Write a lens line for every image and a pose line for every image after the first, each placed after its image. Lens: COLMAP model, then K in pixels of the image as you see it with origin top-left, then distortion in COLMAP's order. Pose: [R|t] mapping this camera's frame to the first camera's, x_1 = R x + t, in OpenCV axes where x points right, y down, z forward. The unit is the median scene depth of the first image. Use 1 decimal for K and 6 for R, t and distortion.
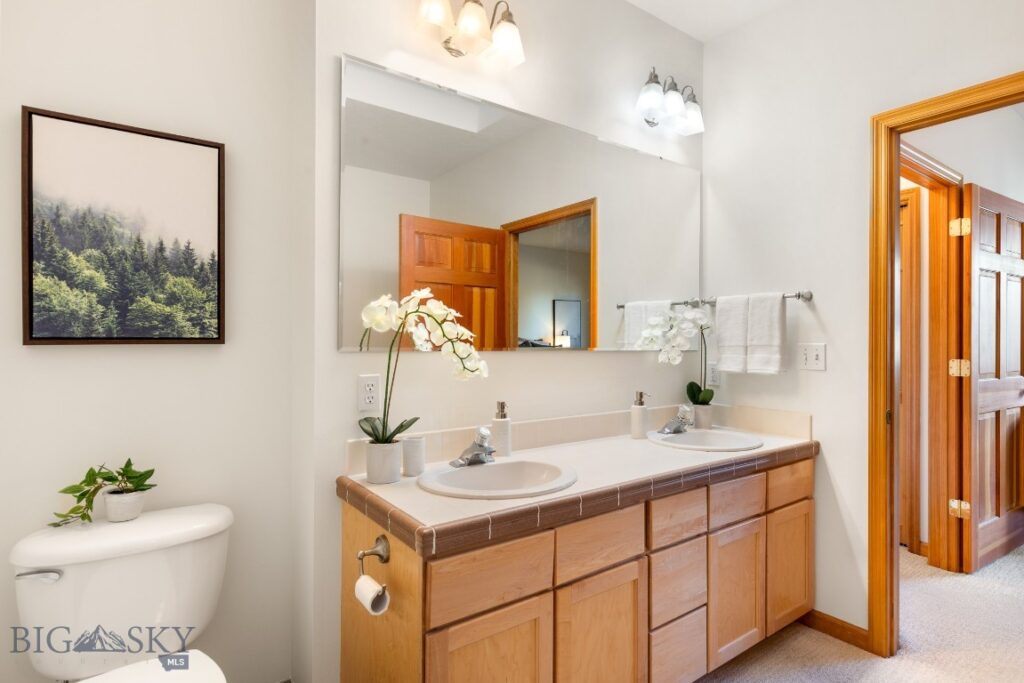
lens RADIAL K [[551.9, 0, 512.0], [0, 551.9, 341.5], [0, 0, 1]] dist [-0.046941, 0.000208]
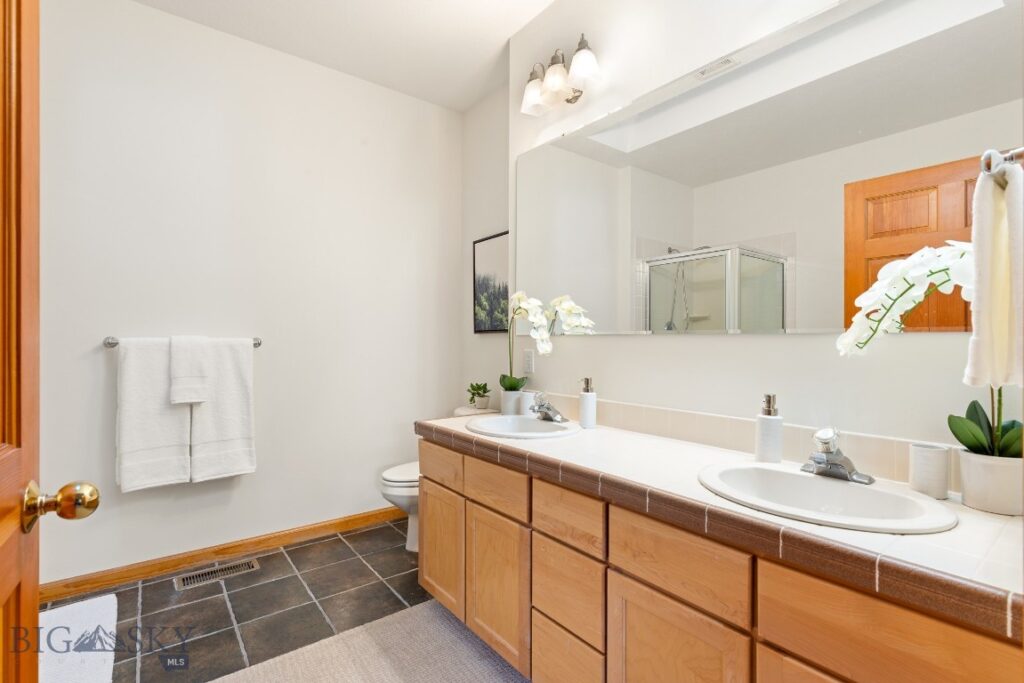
lens RADIAL K [[472.8, 0, 512.0], [0, 472.8, 341.5], [0, 0, 1]] dist [0.000646, 0.000052]
pose [[0.020147, 0.002696, -0.999793, 1.210565], [0.010062, 0.999945, 0.002899, 0.034127], [0.999746, -0.010119, 0.020118, 1.003917]]
